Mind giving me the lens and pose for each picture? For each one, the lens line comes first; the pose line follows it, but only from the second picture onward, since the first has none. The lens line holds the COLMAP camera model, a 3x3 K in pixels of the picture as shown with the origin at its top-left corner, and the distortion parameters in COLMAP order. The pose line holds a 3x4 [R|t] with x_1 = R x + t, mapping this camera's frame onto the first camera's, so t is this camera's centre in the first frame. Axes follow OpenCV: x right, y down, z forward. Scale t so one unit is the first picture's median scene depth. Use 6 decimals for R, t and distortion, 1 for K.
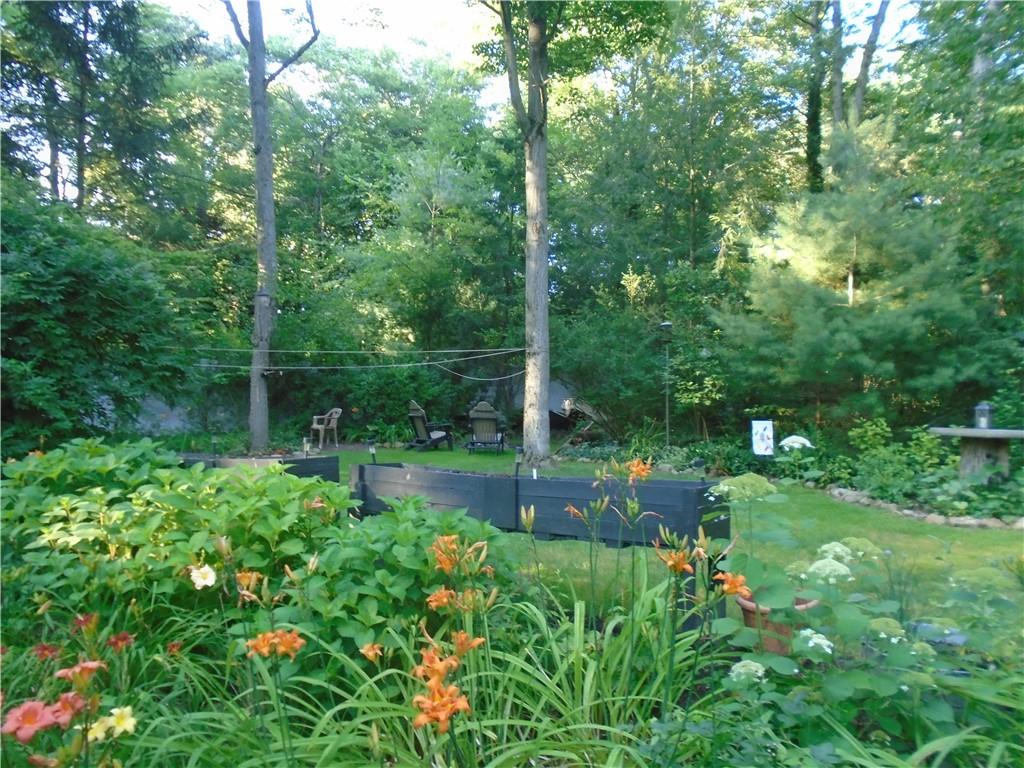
lens RADIAL K [[783.3, 0, 512.0], [0, 783.3, 384.0], [0, 0, 1]] dist [-0.006074, -0.003496]
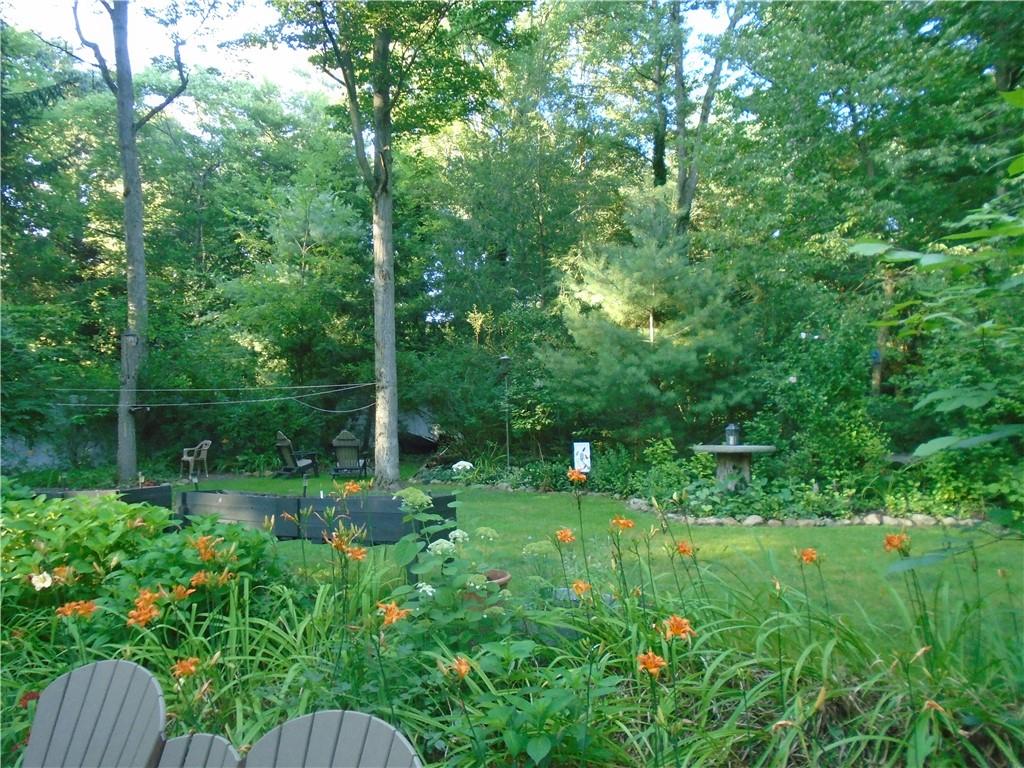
lens RADIAL K [[781.5, 0, 512.0], [0, 781.5, 384.0], [0, 0, 1]] dist [-0.015456, 0.003928]
pose [[0.991683, -0.018961, 0.127298, 0.068799], [0.022565, 0.999383, -0.026925, -0.009640], [-0.126708, 0.029573, 0.991499, -0.122107]]
